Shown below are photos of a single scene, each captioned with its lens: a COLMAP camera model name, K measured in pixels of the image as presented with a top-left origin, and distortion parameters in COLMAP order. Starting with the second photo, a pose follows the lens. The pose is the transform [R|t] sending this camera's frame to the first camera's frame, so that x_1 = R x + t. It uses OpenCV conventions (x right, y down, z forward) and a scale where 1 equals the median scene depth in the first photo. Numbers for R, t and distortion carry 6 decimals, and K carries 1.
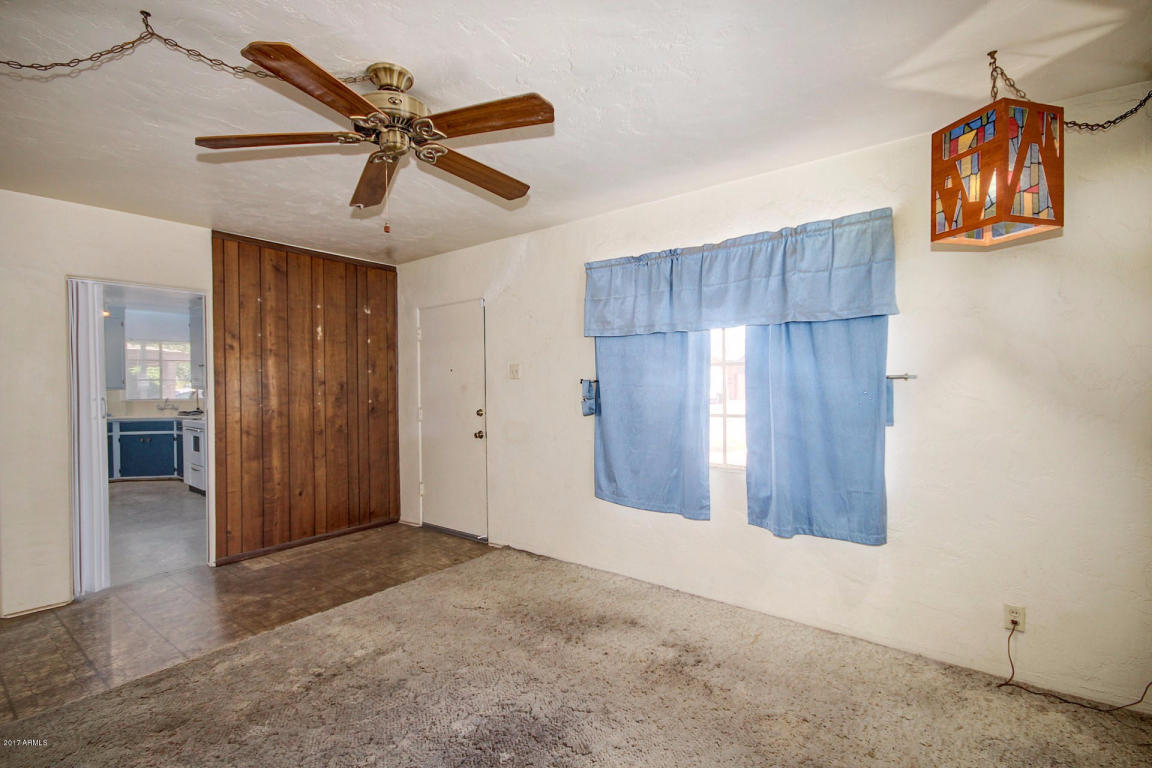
lens RADIAL K [[529.0, 0, 574.5], [0, 529.0, 383.7], [0, 0, 1]] dist [0.004999, -0.001237]
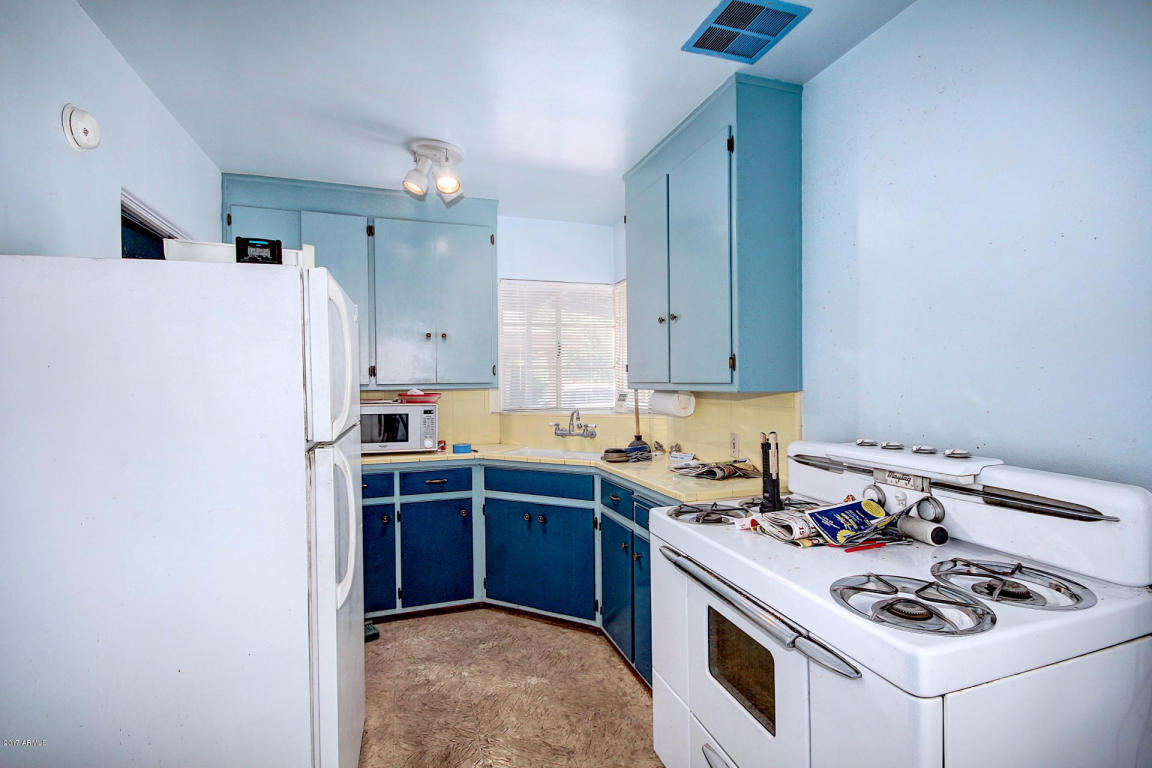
lens RADIAL K [[529.0, 0, 577.7], [0, 529.0, 385.5], [0, 0, 1]] dist [0.004999, -0.001237]
pose [[0.831707, 0.004787, -0.555194, -0.544831], [-0.001333, 0.999977, 0.006625, 0.005843], [0.555213, -0.004770, 0.831694, 0.668249]]
